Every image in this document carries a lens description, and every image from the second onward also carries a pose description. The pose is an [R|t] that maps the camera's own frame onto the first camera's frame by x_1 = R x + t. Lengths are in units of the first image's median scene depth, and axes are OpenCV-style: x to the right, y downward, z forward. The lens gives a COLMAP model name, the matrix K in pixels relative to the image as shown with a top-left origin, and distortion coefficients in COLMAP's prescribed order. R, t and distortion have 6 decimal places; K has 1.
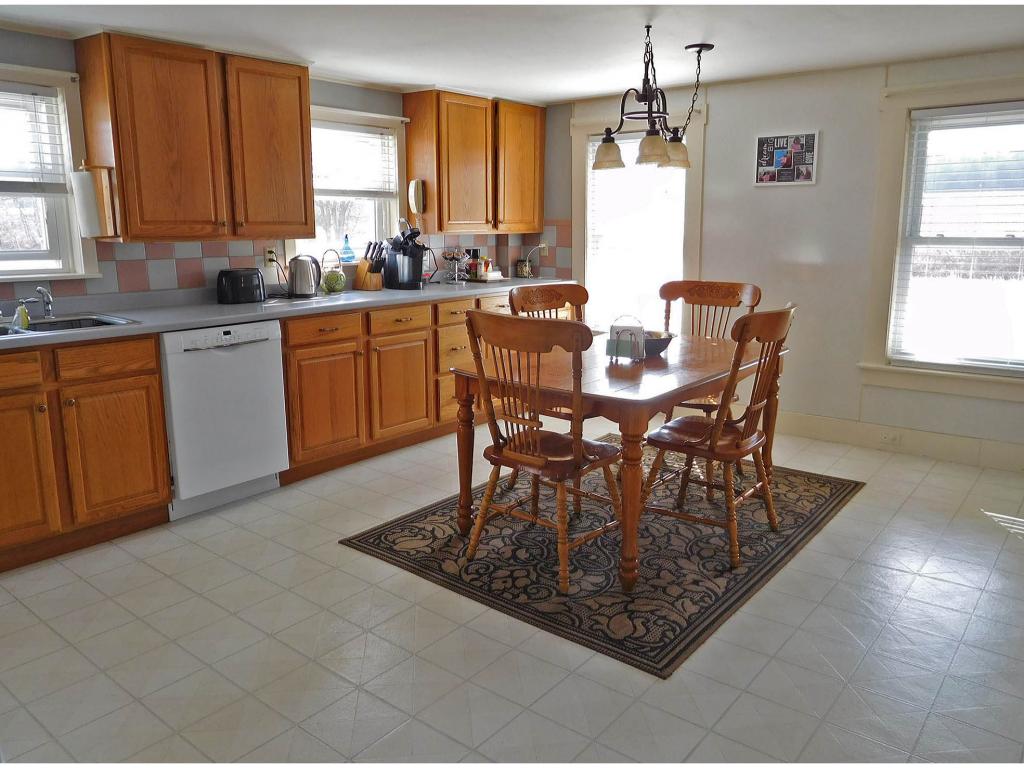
lens RADIAL K [[760.7, 0, 510.9], [0, 760.7, 384.6], [0, 0, 1]] dist [-0.014290, -0.007571]
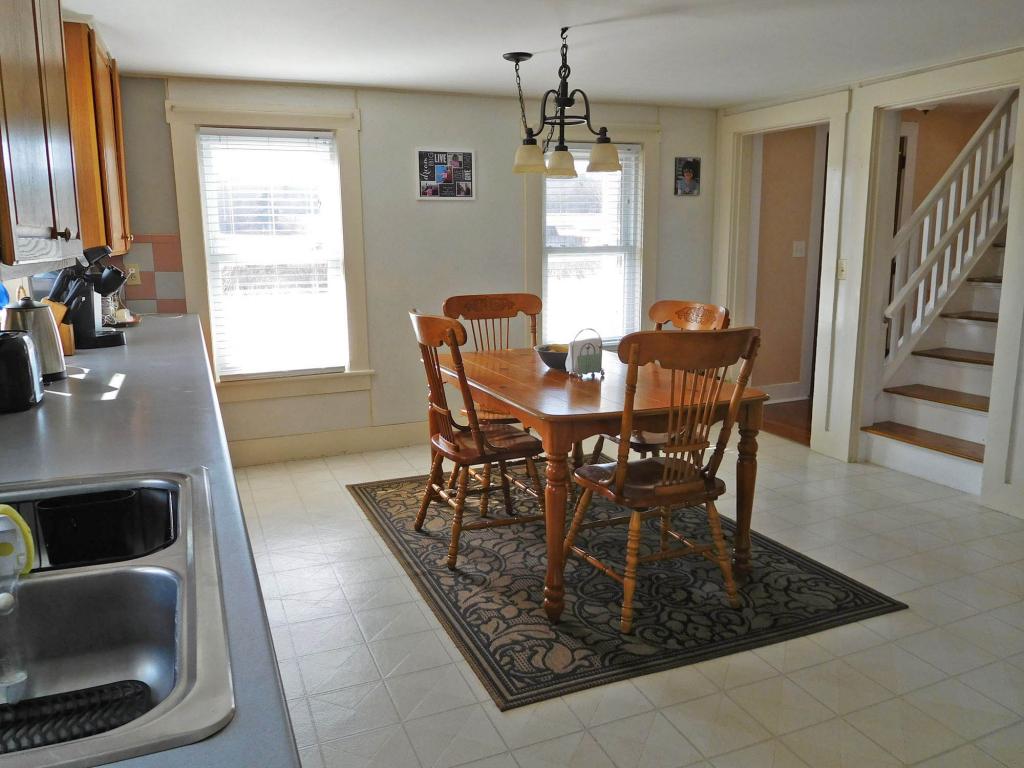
lens RADIAL K [[760.7, 0, 511.1], [0, 760.7, 381.4], [0, 0, 1]] dist [-0.014290, -0.007571]
pose [[0.470326, -0.162400, 0.867421, -0.687180], [0.192349, 0.978155, 0.078838, -0.112183], [-0.861275, 0.129768, 0.491289, 0.583117]]
